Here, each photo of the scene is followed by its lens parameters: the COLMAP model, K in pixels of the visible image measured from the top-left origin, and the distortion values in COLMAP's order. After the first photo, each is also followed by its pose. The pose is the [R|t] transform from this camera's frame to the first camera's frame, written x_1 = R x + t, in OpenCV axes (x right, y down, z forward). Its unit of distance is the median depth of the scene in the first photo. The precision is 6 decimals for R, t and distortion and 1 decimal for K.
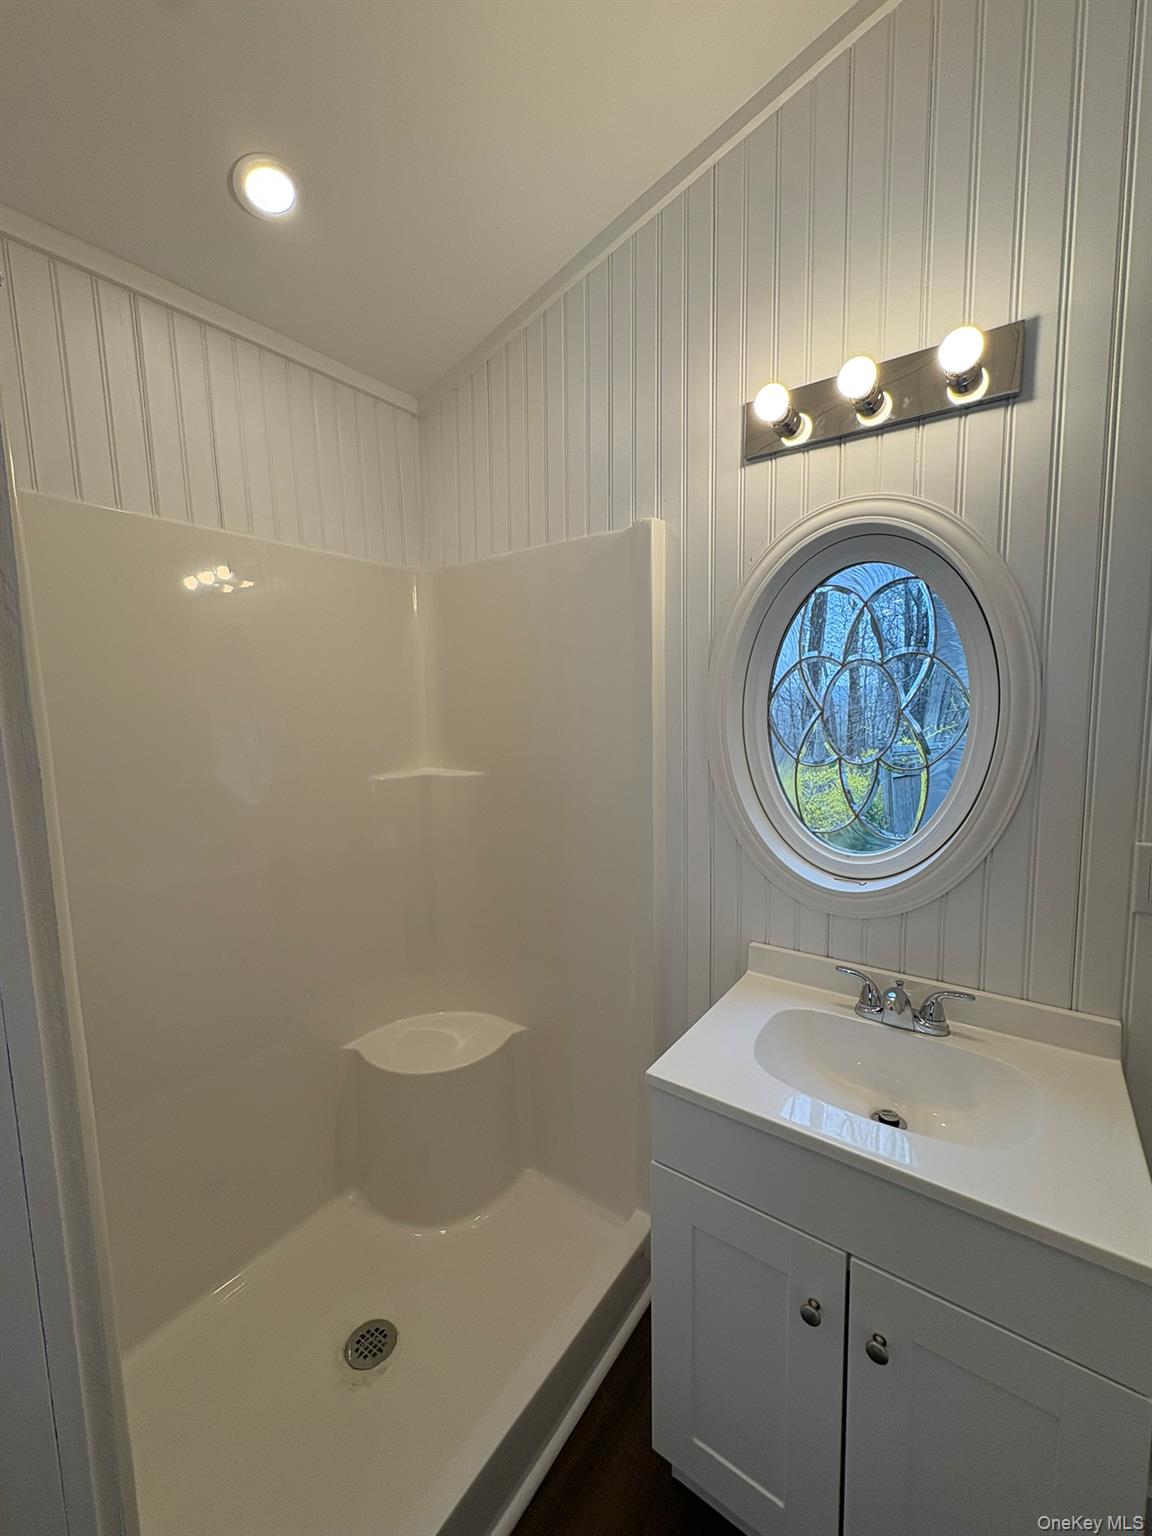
lens RADIAL K [[629.3, 0, 576.0], [0, 629.3, 768.0], [0, 0, 1]] dist [0.031272, 0.000088]
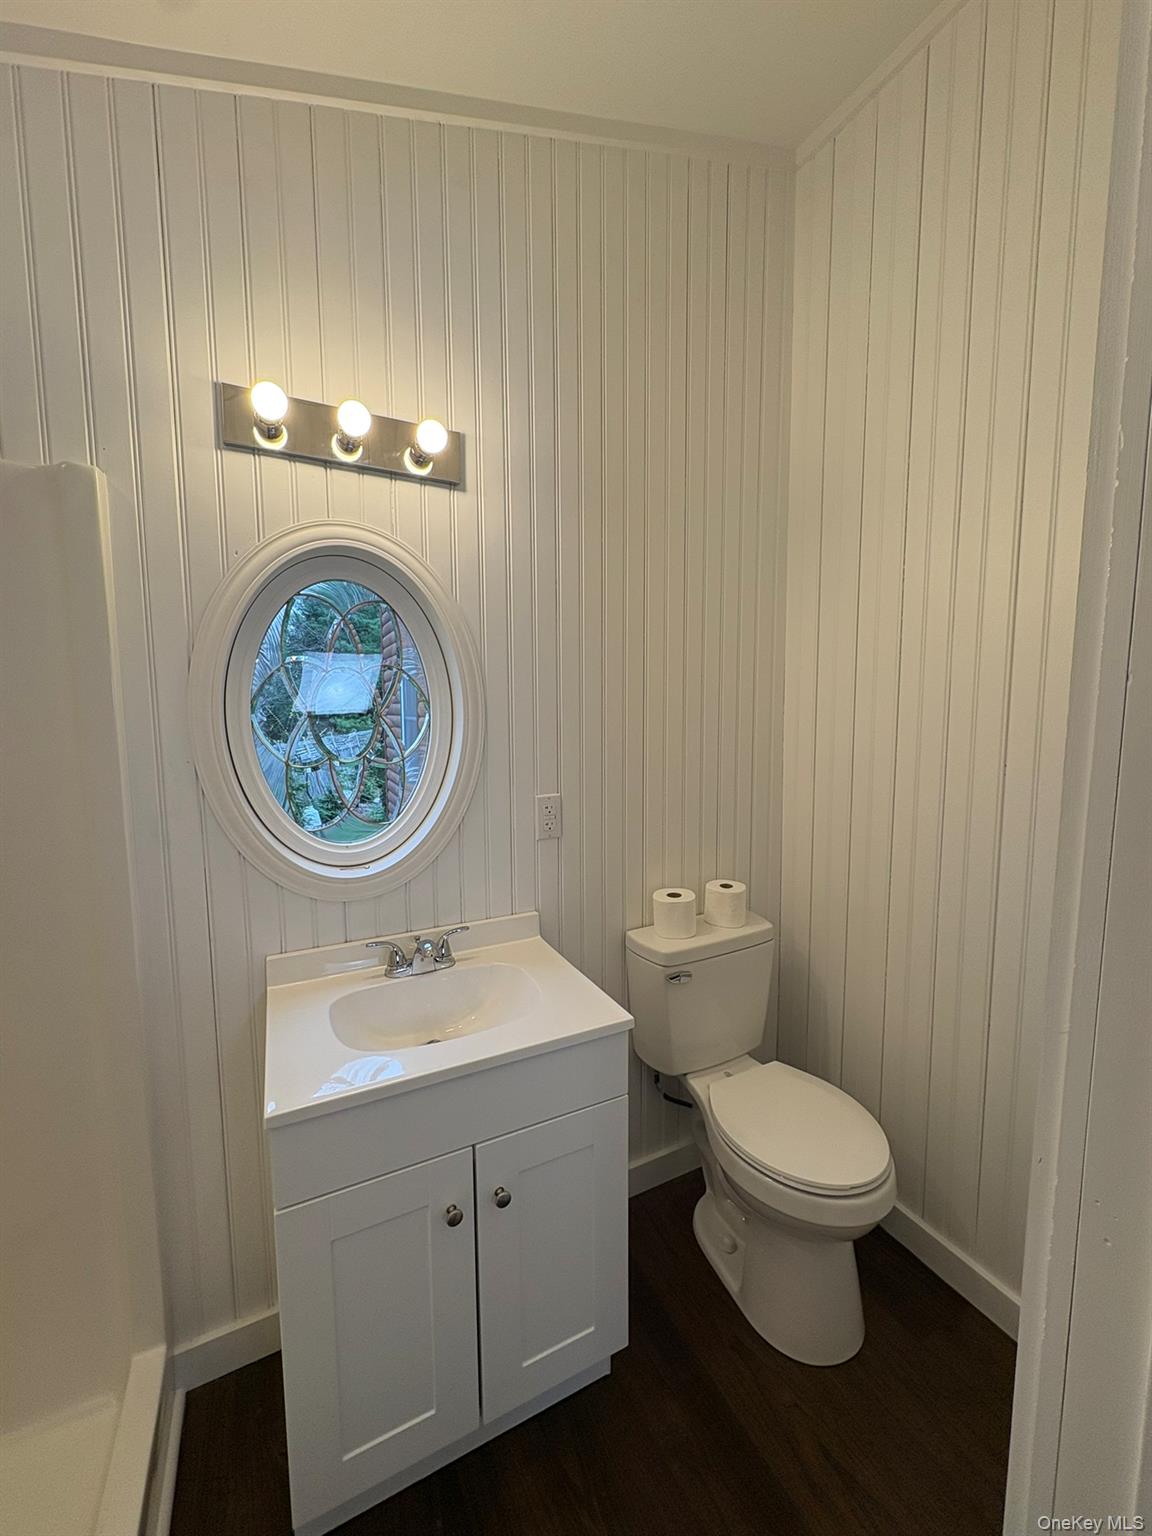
lens RADIAL K [[617.6, 0, 576.0], [0, 617.6, 768.0], [0, 0, 1]] dist [-0.001661, -0.000076]
pose [[0.468905, -0.070075, 0.880465, -0.348434], [0.091460, 0.995341, 0.030509, 0.009532], [-0.878501, 0.066222, 0.473129, 0.160175]]
